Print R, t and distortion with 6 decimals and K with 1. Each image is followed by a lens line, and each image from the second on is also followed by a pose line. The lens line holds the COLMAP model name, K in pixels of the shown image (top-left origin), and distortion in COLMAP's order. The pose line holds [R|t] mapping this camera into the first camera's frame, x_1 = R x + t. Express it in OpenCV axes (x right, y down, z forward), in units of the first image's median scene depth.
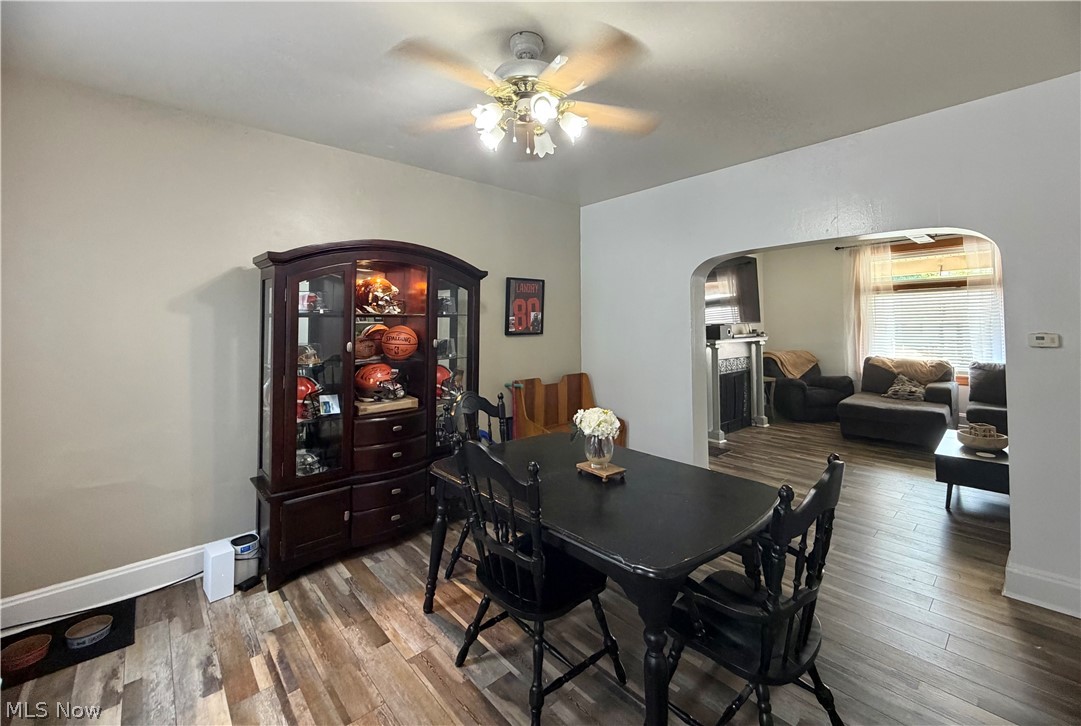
lens RADIAL K [[444.9, 0, 546.0], [0, 444.9, 308.2], [0, 0, 1]] dist [-0.002571, -0.000286]
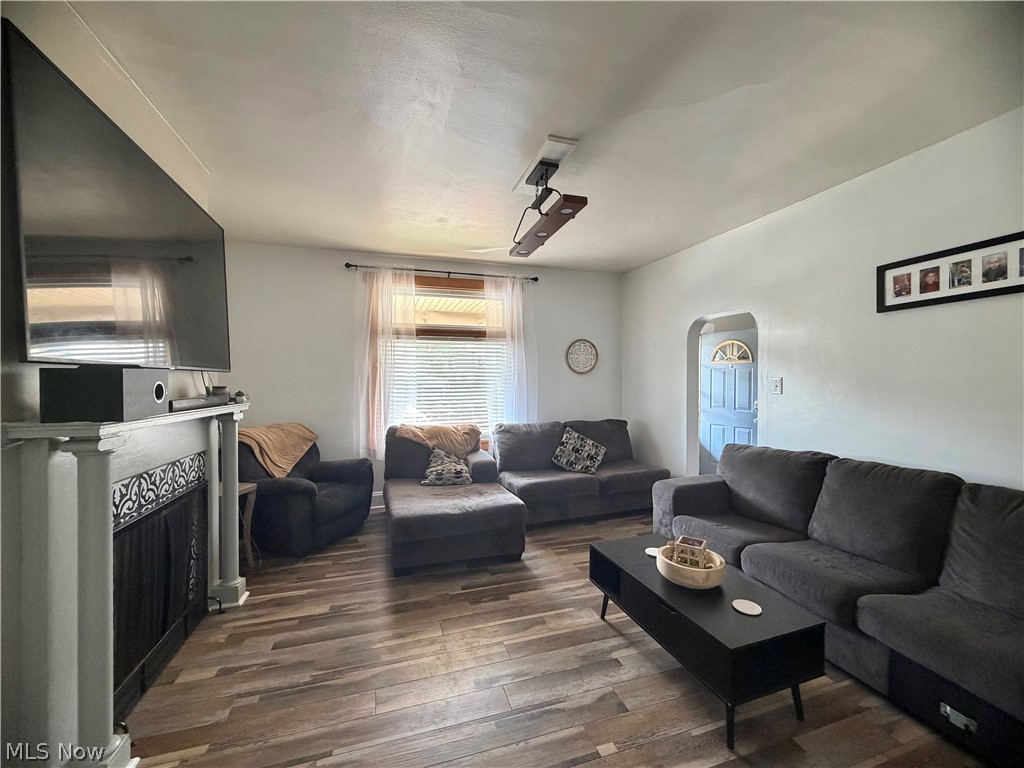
lens RADIAL K [[407.1, 0, 513.7], [0, 407.1, 384.7], [0, 0, 1]] dist [-0.000602, 0.000200]
pose [[0.401877, 0.006625, 0.915670, 0.220959], [-0.033858, 0.999398, 0.007629, 0.033146], [-0.915067, -0.034069, 0.401859, 0.579446]]
